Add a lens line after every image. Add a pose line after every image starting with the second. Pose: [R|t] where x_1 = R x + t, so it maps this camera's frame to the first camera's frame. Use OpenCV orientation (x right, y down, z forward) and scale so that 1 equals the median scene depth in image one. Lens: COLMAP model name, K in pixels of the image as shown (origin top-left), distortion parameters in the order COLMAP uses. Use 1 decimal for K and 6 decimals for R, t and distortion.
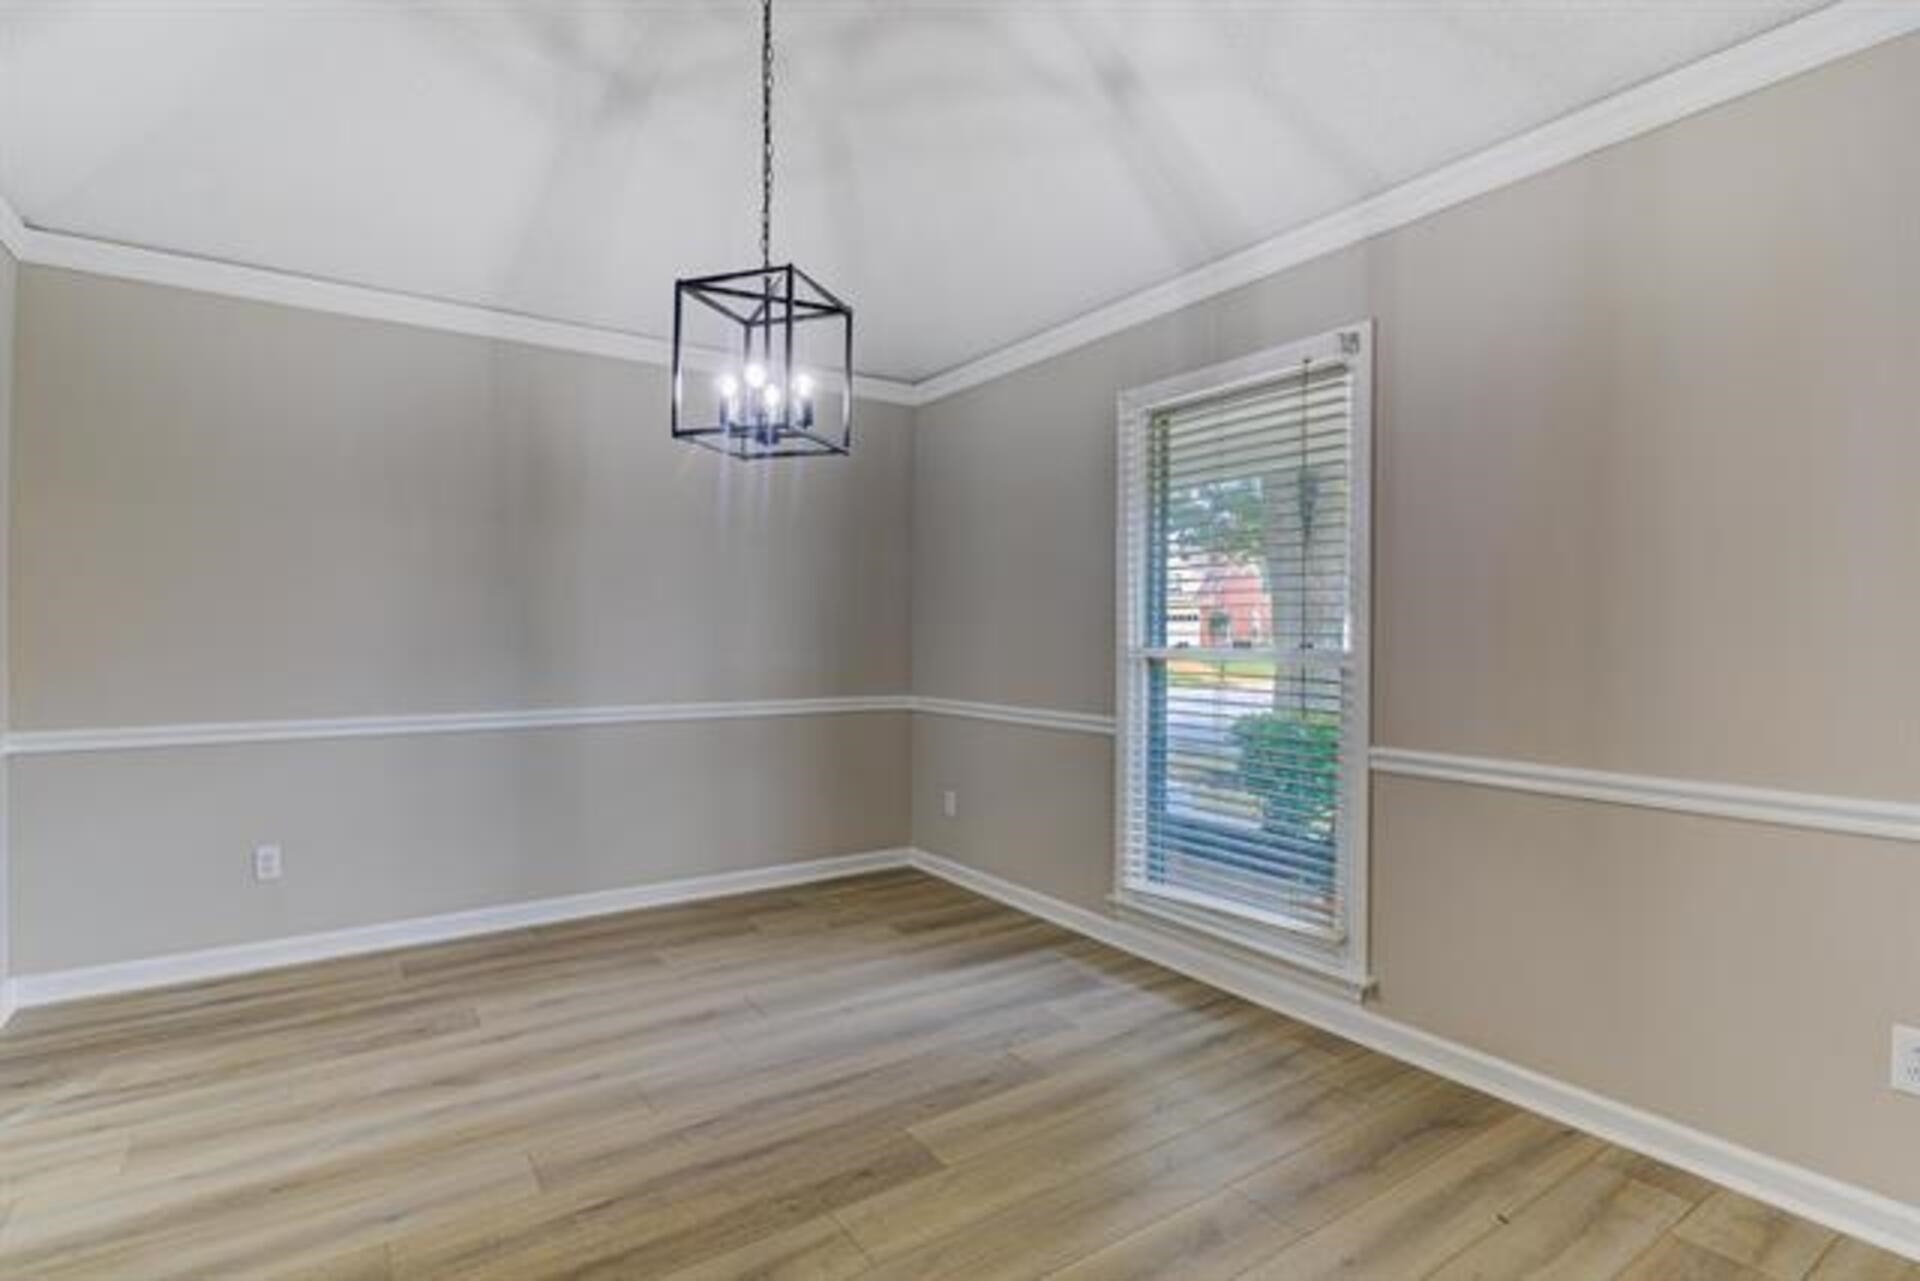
lens RADIAL K [[928.6, 0, 958.8], [0, 928.6, 634.0], [0, 0, 1]] dist [0.000681, 0.000474]
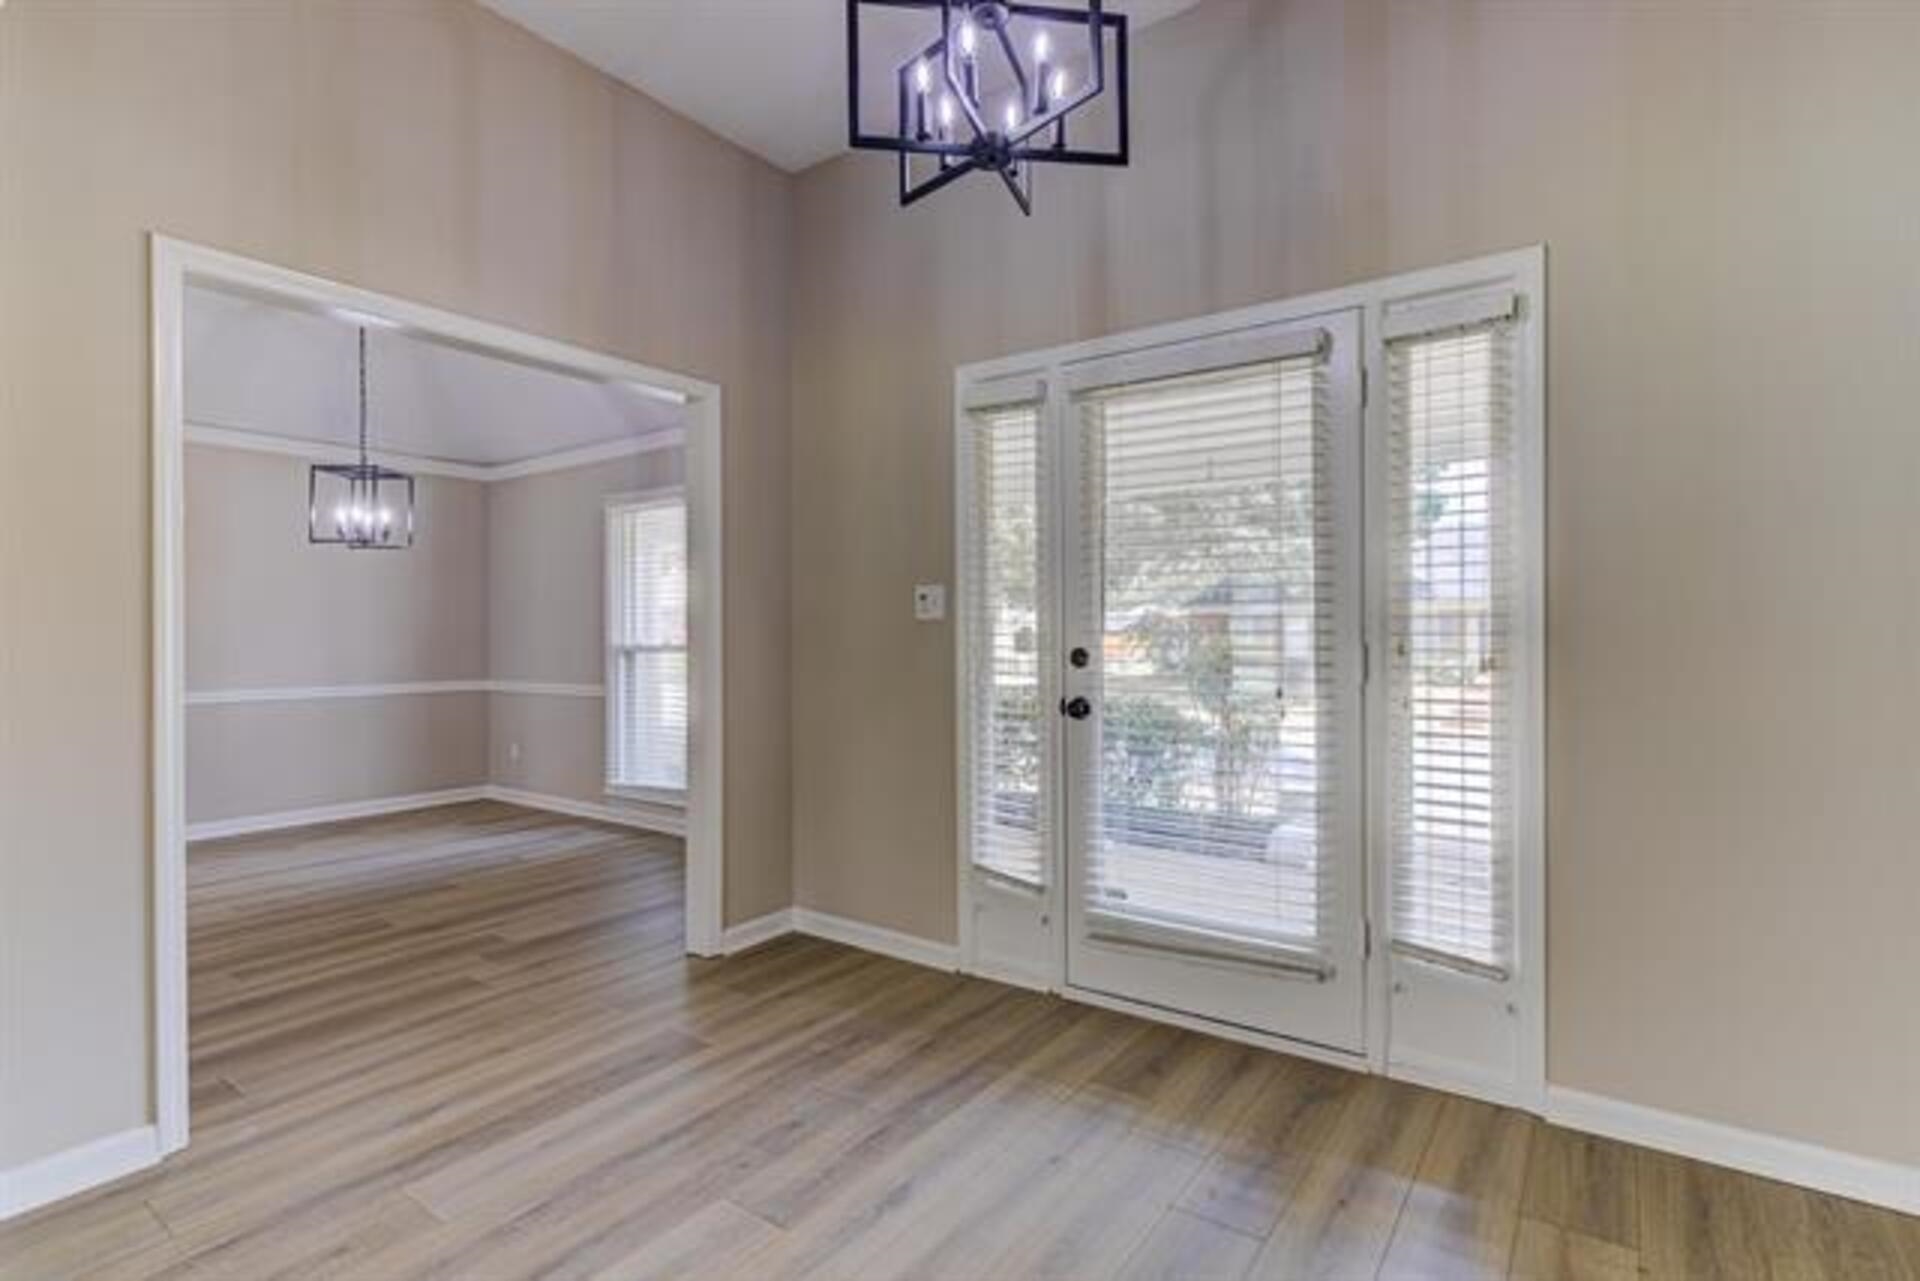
lens RADIAL K [[928.6, 0, 952.3], [0, 928.6, 641.2], [0, 0, 1]] dist [0.000681, 0.000474]
pose [[0.941402, -0.008163, 0.337188, 0.197319], [0.007490, 0.999967, 0.003296, 0.006959], [-0.337204, -0.000577, 0.941431, -0.835583]]
